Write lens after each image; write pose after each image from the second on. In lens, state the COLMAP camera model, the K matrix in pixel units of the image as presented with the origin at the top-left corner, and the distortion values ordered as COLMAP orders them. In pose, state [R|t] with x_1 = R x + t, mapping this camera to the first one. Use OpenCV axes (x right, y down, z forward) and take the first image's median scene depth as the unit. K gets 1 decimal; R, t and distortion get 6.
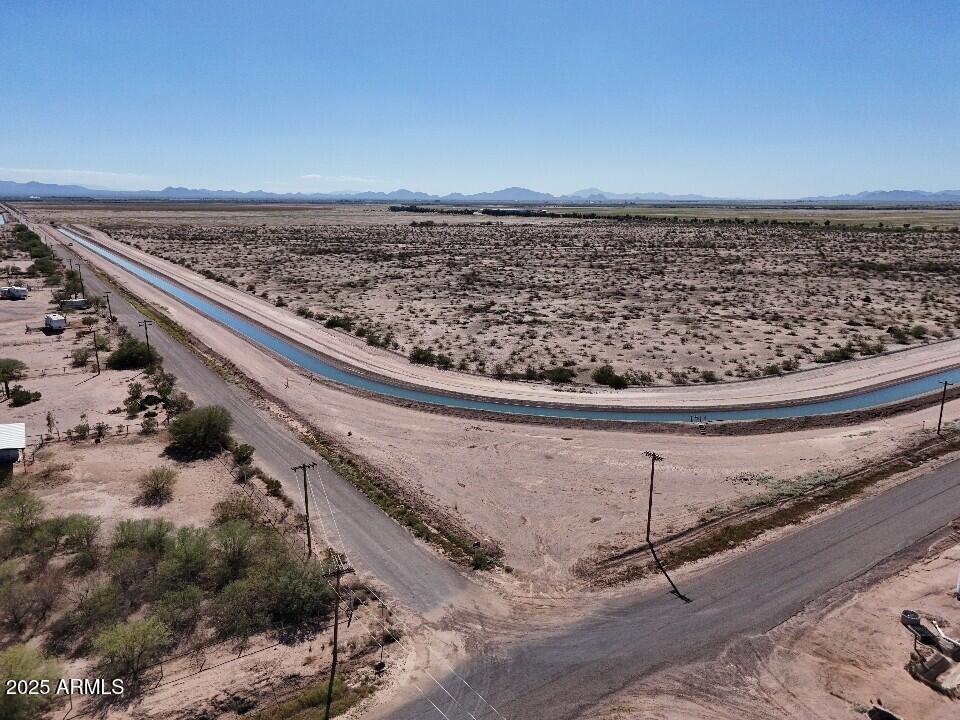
lens RADIAL K [[710.1, 0, 480.0], [0, 710.1, 360.0], [0, 0, 1]] dist [0.057193, -0.058905]
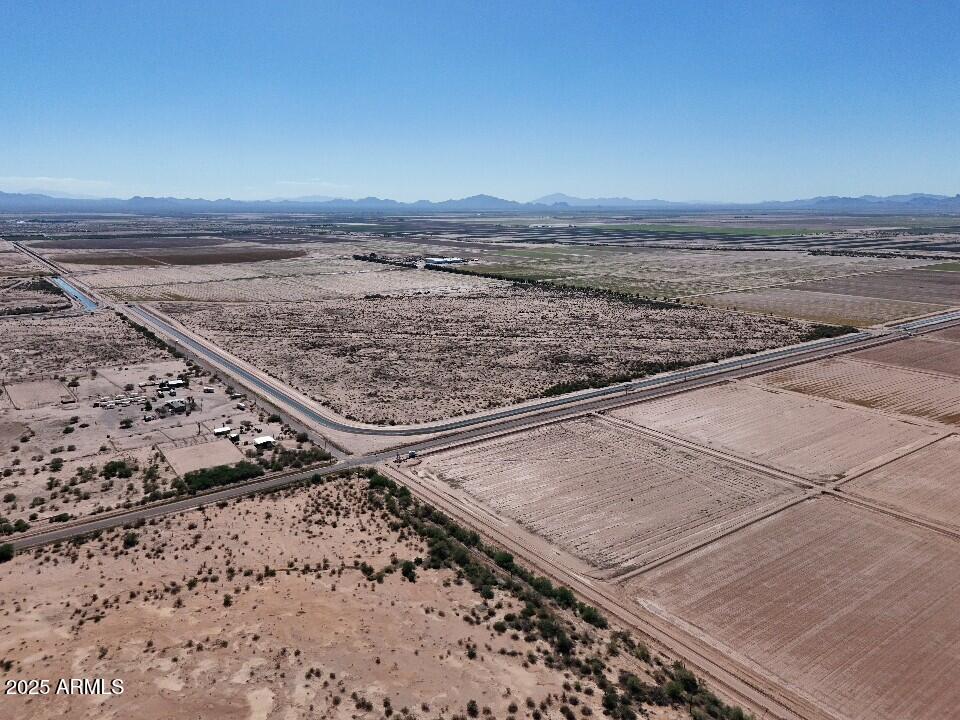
lens RADIAL K [[710.1, 0, 480.0], [0, 710.1, 360.0], [0, 0, 1]] dist [0.057193, -0.058905]
pose [[0.999044, -0.013638, 0.041539, 0.499627], [0.013732, 0.999904, -0.001984, -0.312574], [-0.041508, 0.002552, 0.999135, -3.044115]]
